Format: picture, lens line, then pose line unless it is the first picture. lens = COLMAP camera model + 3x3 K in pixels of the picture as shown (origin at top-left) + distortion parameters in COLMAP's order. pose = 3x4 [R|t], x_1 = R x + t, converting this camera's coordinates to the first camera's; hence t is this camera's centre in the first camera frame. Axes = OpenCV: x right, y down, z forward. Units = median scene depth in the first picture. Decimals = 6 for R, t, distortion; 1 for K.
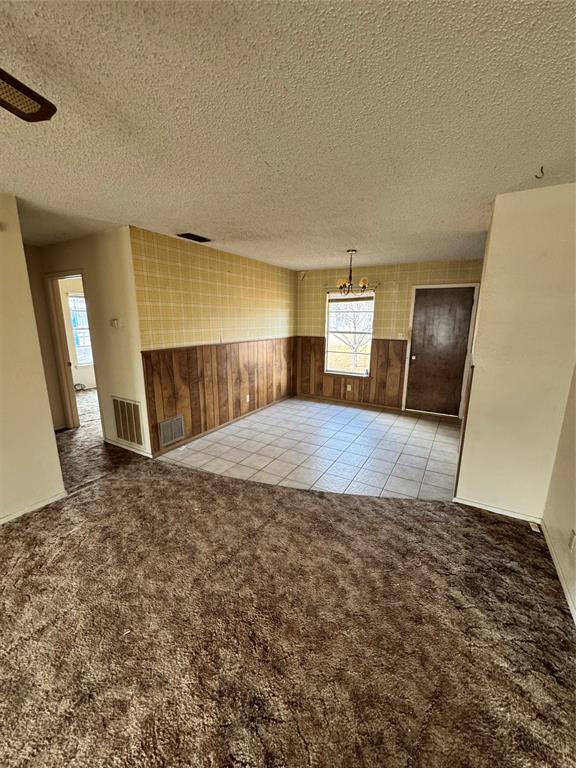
lens RADIAL K [[305.9, 0, 288.0], [0, 305.9, 384.0], [0, 0, 1]] dist [-0.003909, 0.000845]
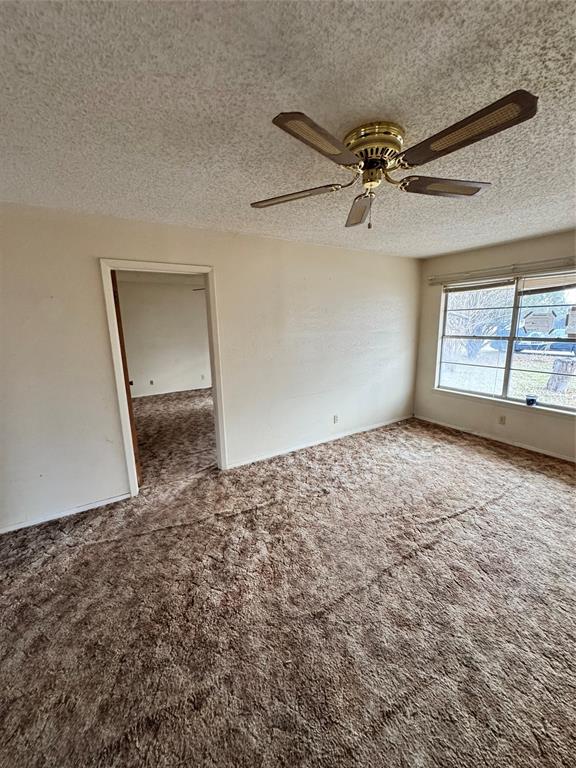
lens RADIAL K [[305.9, 0, 288.0], [0, 305.9, 384.0], [0, 0, 1]] dist [-0.003909, 0.000845]
pose [[-0.885824, -0.079350, 0.457186, -0.257437], [0.115888, 0.916216, 0.383561, -0.090632], [-0.449316, 0.392750, -0.802410, 0.412063]]
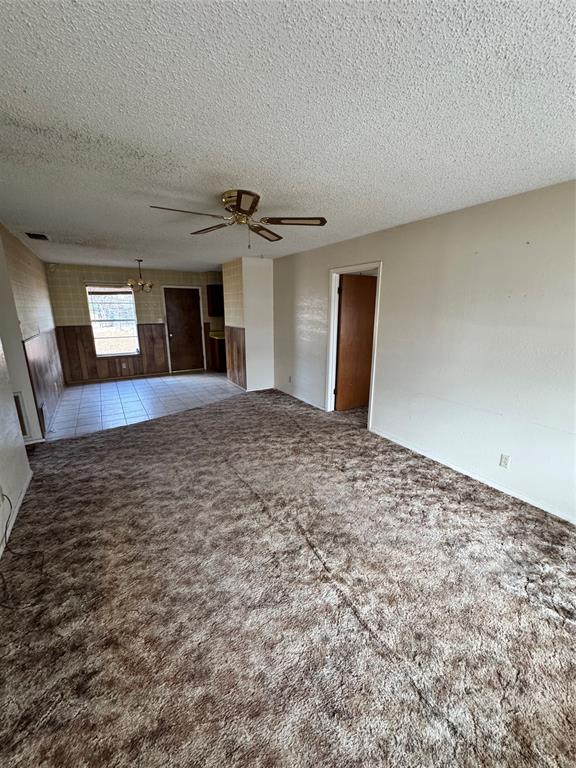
lens RADIAL K [[305.9, 0, 288.0], [0, 305.9, 384.0], [0, 0, 1]] dist [-0.003909, 0.000845]
pose [[0.479275, -0.218654, 0.849992, -0.586522], [0.191448, 0.971194, 0.141883, 0.038480], [-0.856530, 0.094728, 0.507330, -0.187790]]
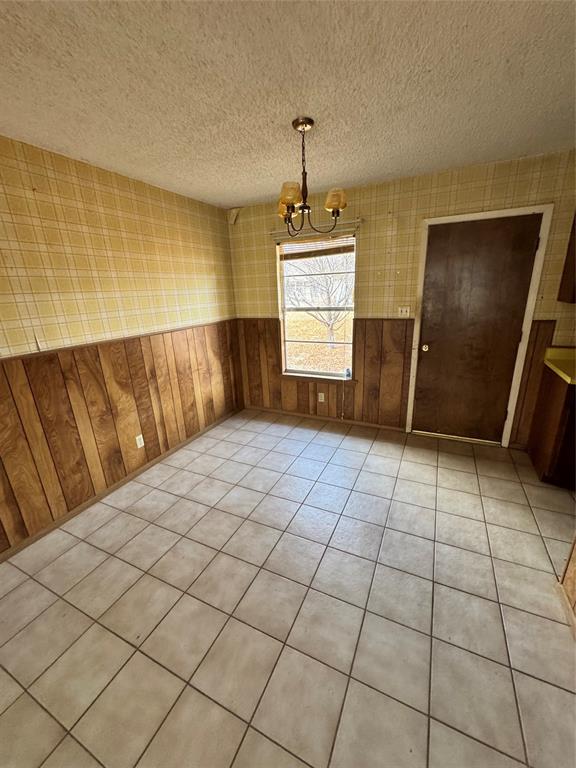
lens RADIAL K [[305.9, 0, 288.0], [0, 305.9, 384.0], [0, 0, 1]] dist [-0.003909, 0.000845]
pose [[0.995928, -0.066983, 0.060332, 0.101863], [0.061666, 0.994380, 0.086061, -0.080542], [-0.065757, -0.081990, 0.994461, 0.405770]]
